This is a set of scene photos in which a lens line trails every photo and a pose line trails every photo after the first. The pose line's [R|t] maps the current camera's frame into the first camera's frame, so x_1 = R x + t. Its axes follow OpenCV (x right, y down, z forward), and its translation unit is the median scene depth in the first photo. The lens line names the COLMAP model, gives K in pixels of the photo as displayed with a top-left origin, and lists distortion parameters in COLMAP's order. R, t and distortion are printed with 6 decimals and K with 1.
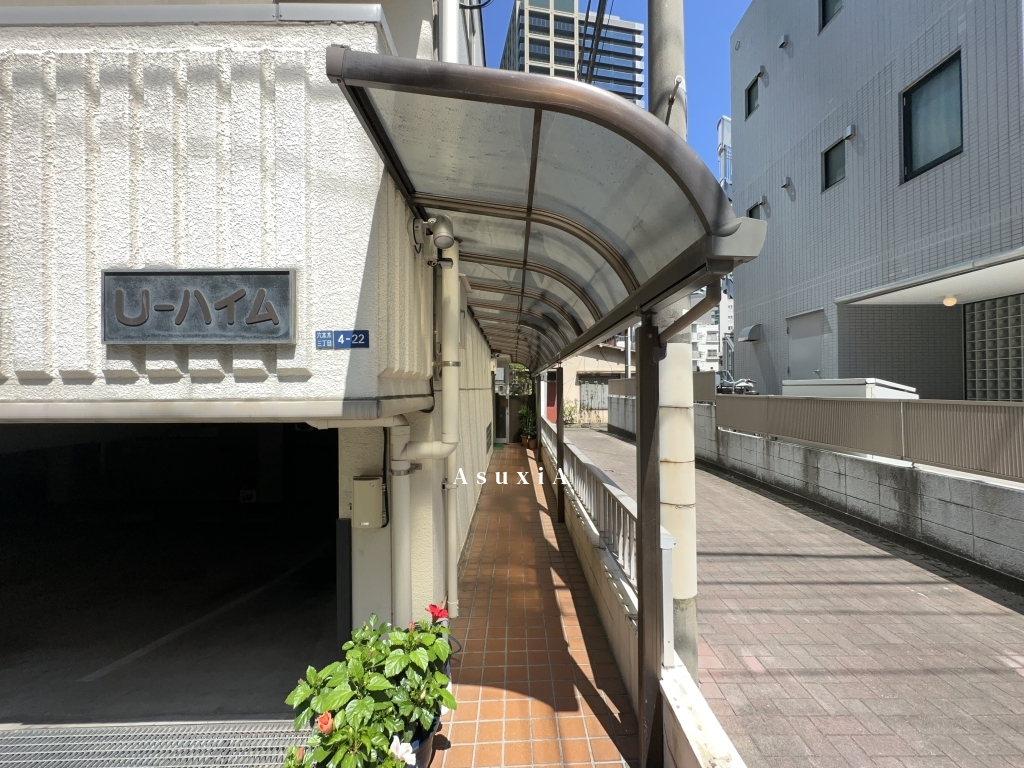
lens RADIAL K [[423.1, 0, 510.8], [0, 423.1, 382.1], [0, 0, 1]] dist [-0.003040, -0.000093]
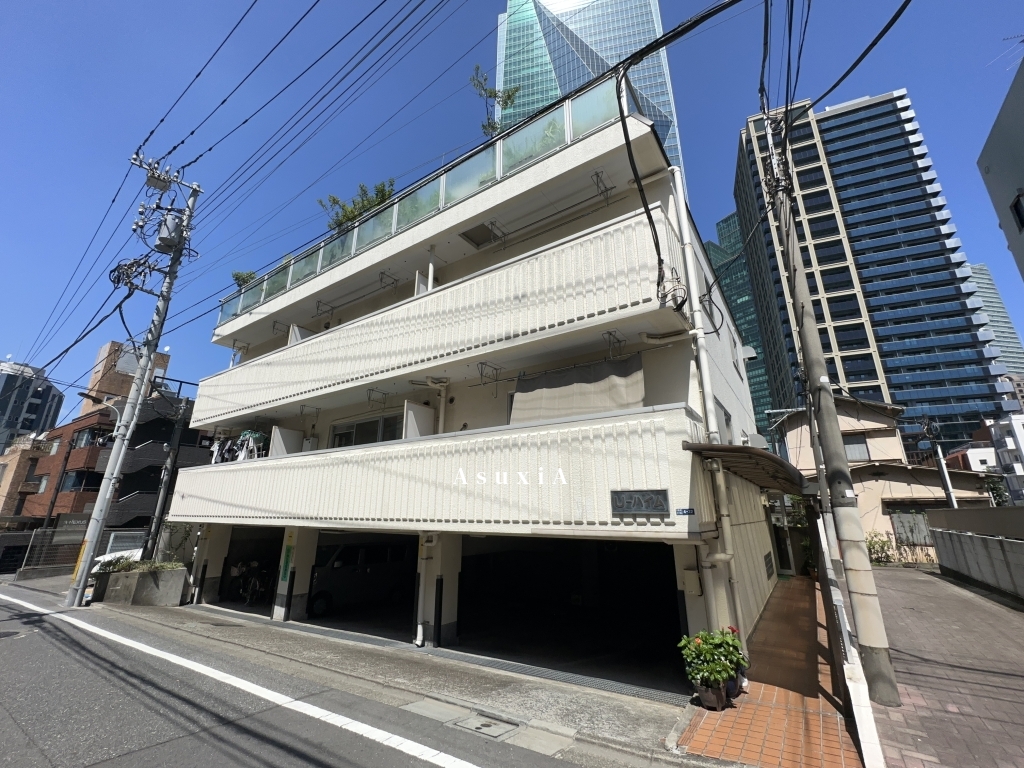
lens RADIAL K [[423.1, 0, 510.8], [0, 423.1, 382.1], [0, 0, 1]] dist [-0.003040, -0.000093]
pose [[0.828294, -0.157747, -0.537628, 0.226099], [0.000549, 0.959776, -0.280765, -0.093572], [0.560293, 0.232261, 0.795064, -1.523712]]
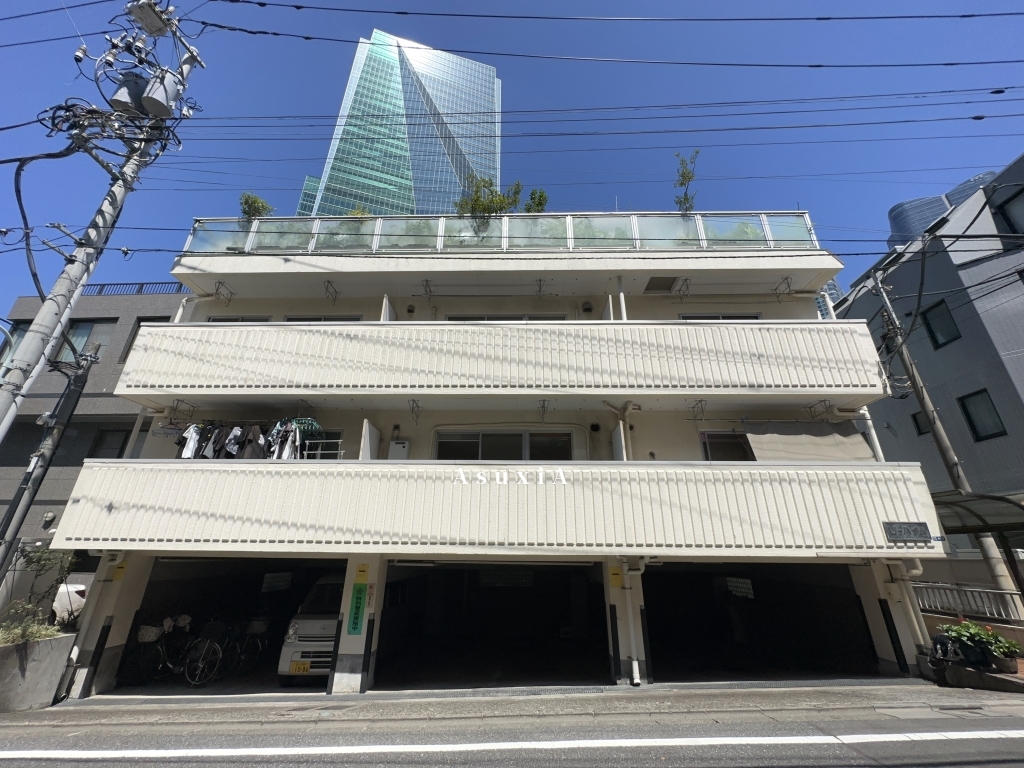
lens RADIAL K [[412.1, 0, 512.0], [0, 412.1, 384.0], [0, 0, 1]] dist [-0.001081, 0.000033]
pose [[0.999688, 0.005667, -0.024307, -3.099692], [-0.014351, 0.927308, -0.374023, 0.047347], [0.020420, 0.374255, 0.927101, -2.401694]]
